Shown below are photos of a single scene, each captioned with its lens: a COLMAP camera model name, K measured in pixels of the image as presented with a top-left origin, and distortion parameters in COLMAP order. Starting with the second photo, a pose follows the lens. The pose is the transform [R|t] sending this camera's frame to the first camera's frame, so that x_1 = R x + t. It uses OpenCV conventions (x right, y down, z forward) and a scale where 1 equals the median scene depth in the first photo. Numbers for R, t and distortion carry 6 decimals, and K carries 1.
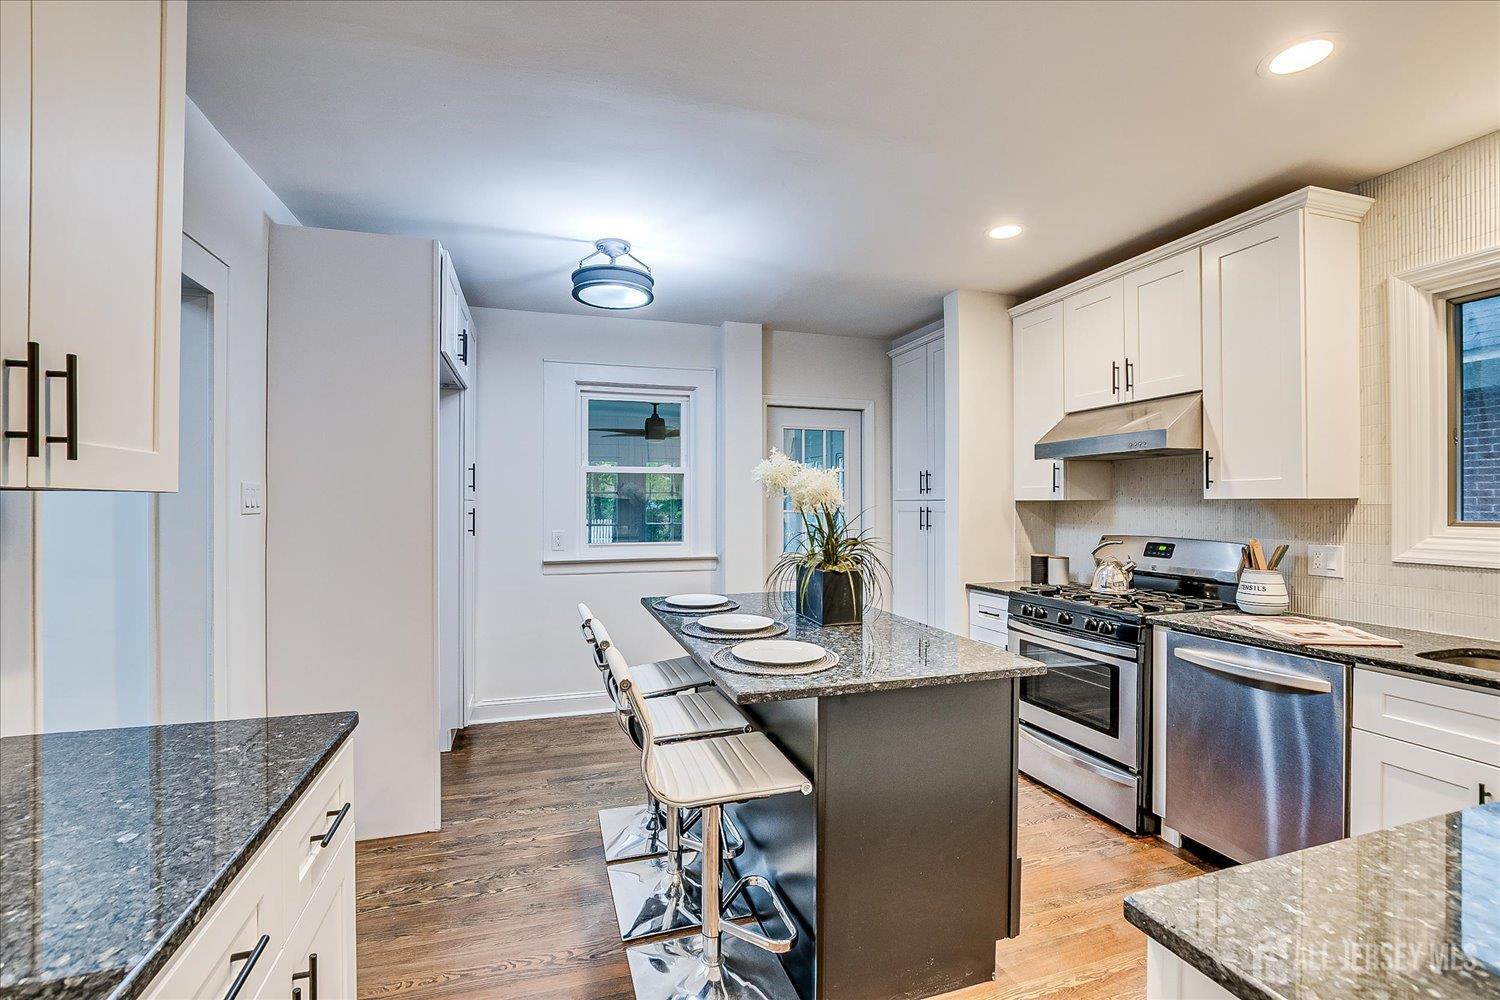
lens RADIAL K [[654.1, 0, 746.4], [0, 654.1, 503.4], [0, 0, 1]] dist [-0.025550, 0.002066]
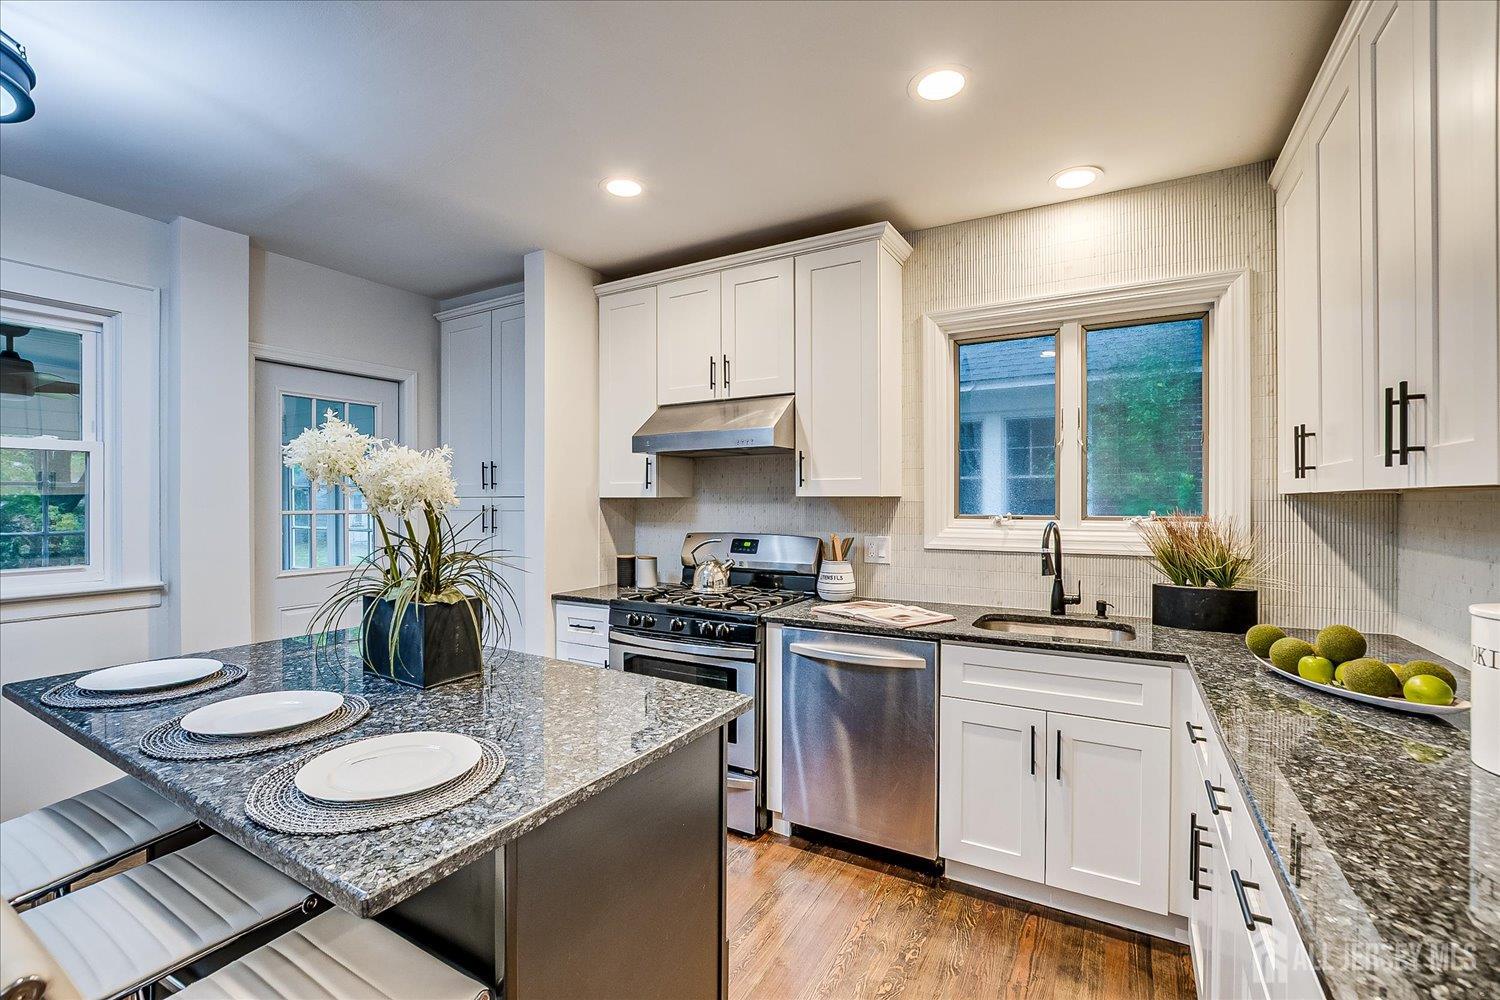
lens RADIAL K [[654.1, 0, 746.5], [0, 654.1, 502.9], [0, 0, 1]] dist [-0.025550, 0.002066]
pose [[0.741599, -0.002186, 0.670840, -0.068177], [0.000109, 0.999995, 0.003138, 0.000002], [-0.670844, -0.002254, 0.741595, 0.262857]]
